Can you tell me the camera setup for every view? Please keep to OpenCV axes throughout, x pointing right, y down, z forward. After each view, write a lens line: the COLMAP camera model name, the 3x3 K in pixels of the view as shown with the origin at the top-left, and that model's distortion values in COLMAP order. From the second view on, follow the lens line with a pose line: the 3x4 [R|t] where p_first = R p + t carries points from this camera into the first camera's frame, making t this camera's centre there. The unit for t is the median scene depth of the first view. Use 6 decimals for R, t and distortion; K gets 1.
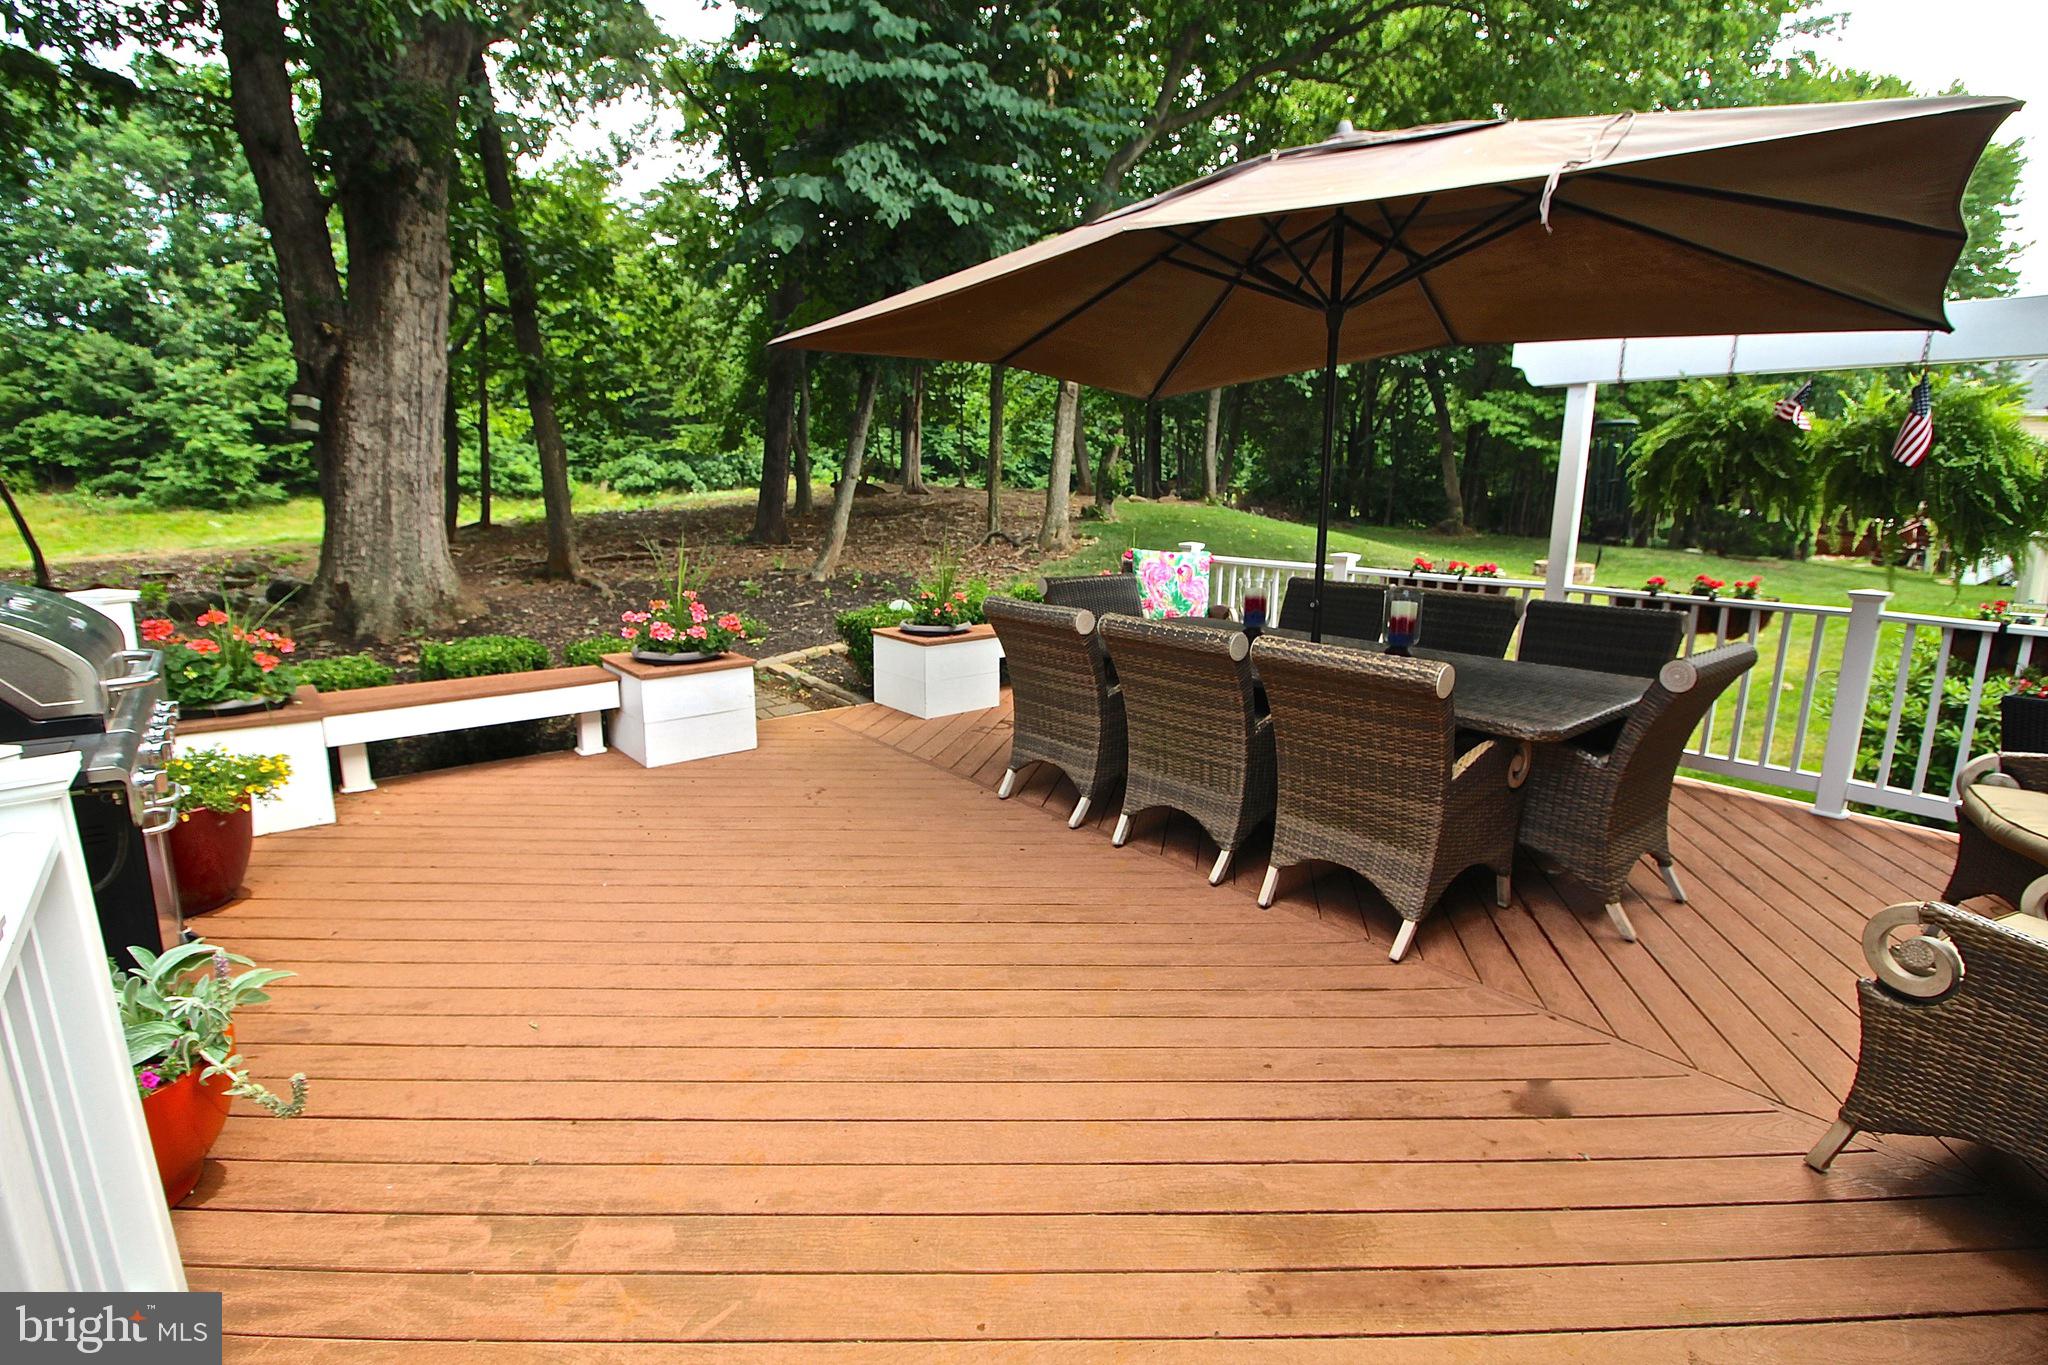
lens RADIAL K [[950.6, 0, 1024.0], [0, 950.6, 682.5], [0, 0, 1]] dist [-0.008784, -0.010257]
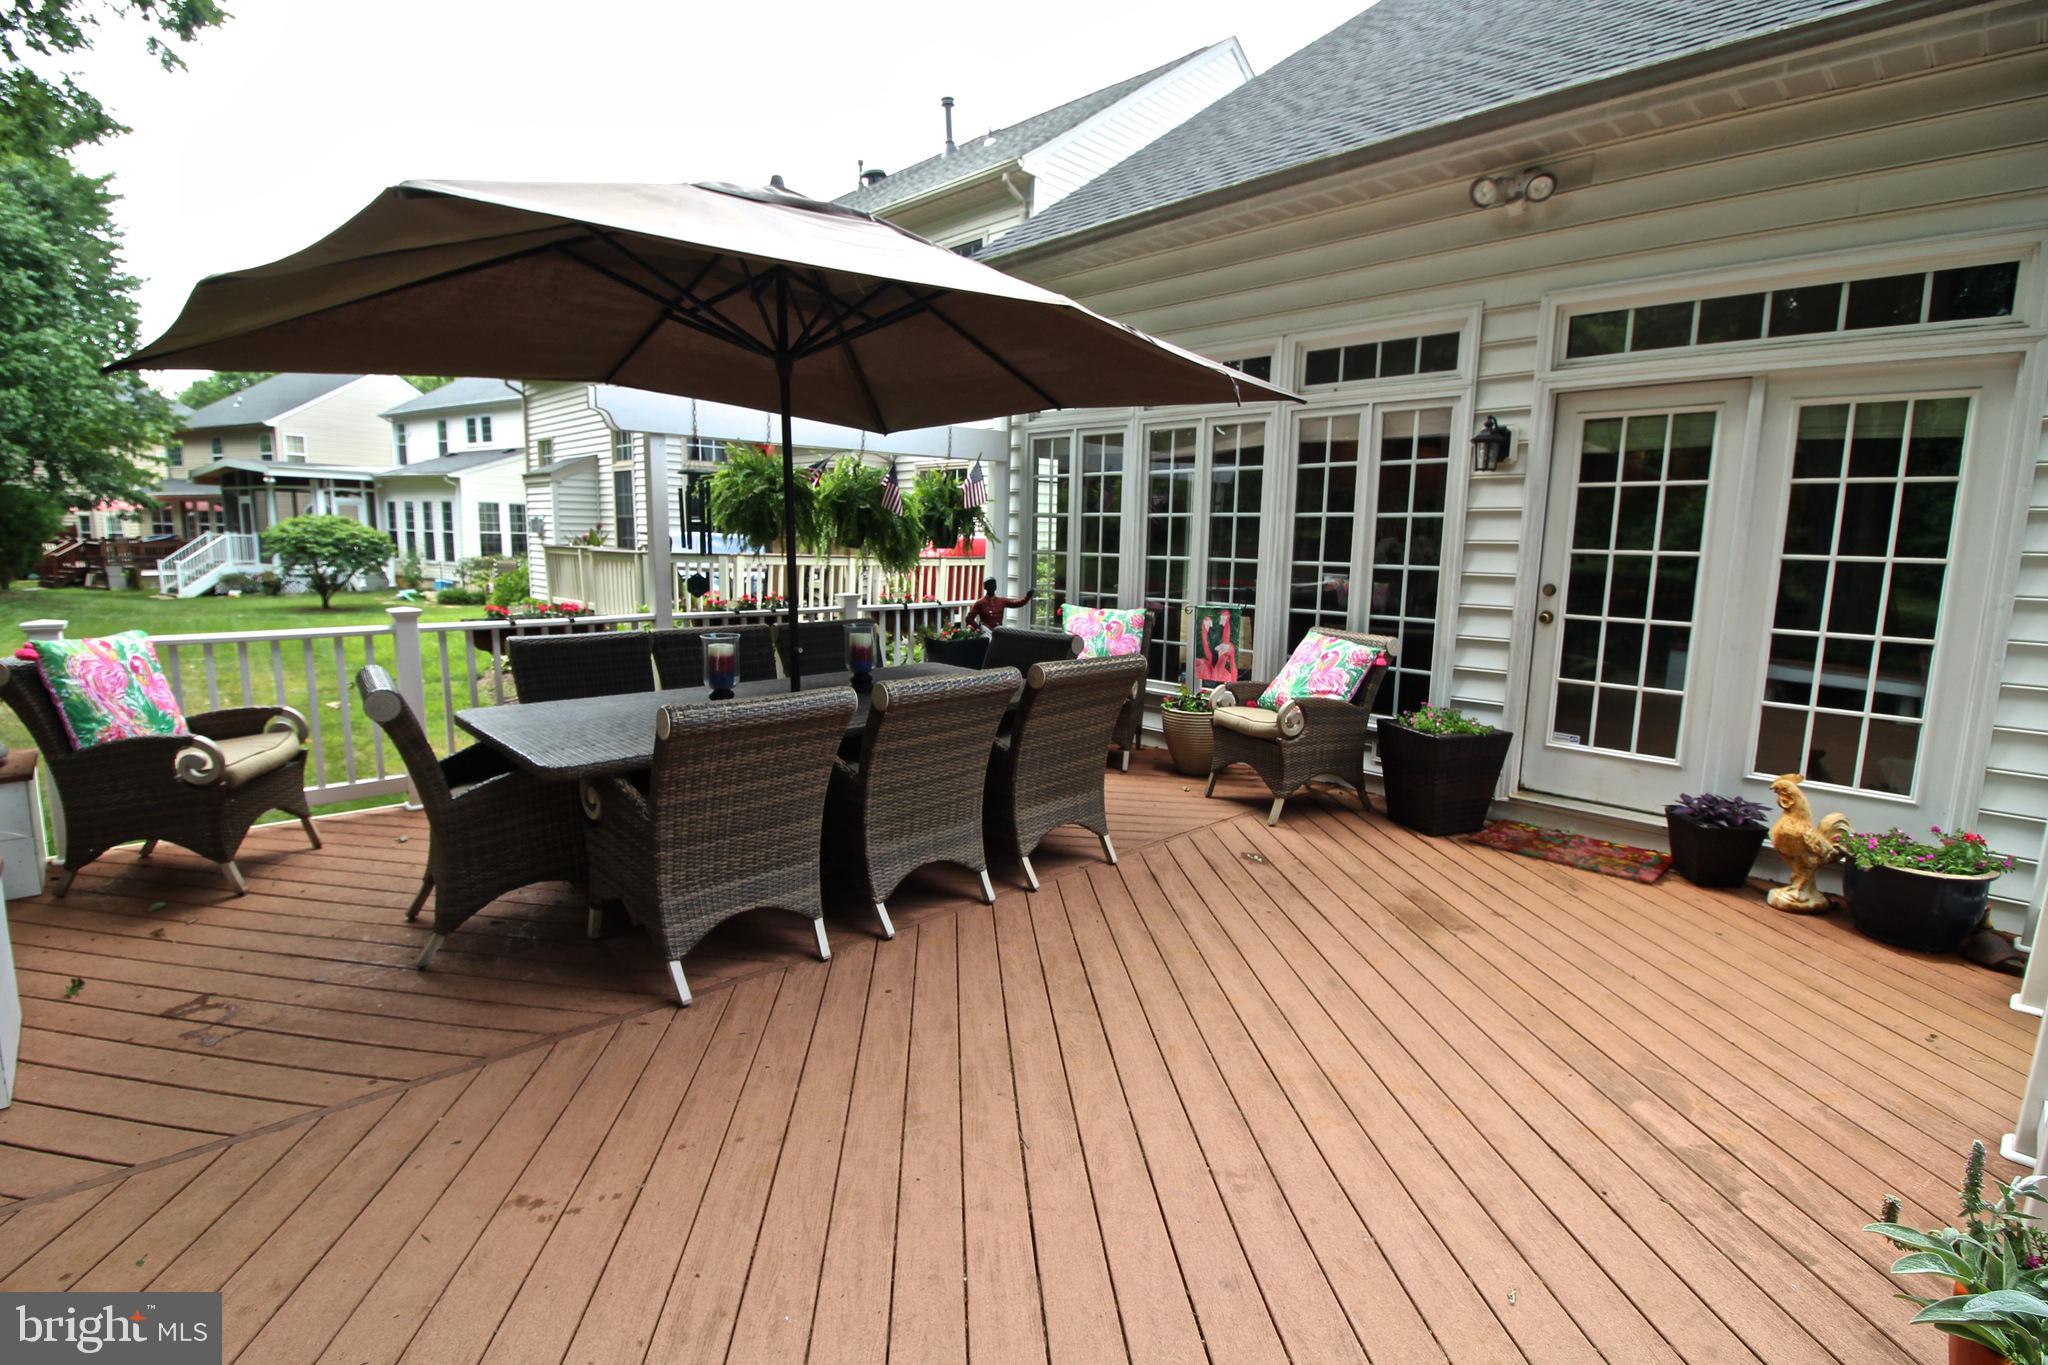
lens RADIAL K [[950.6, 0, 1024.0], [0, 950.6, 682.5], [0, 0, 1]] dist [-0.008784, -0.010257]
pose [[-0.061853, -0.169137, 0.983650, -1.246536], [0.183916, 0.966729, 0.177792, -0.325871], [-0.980994, 0.191906, -0.028688, 1.436405]]
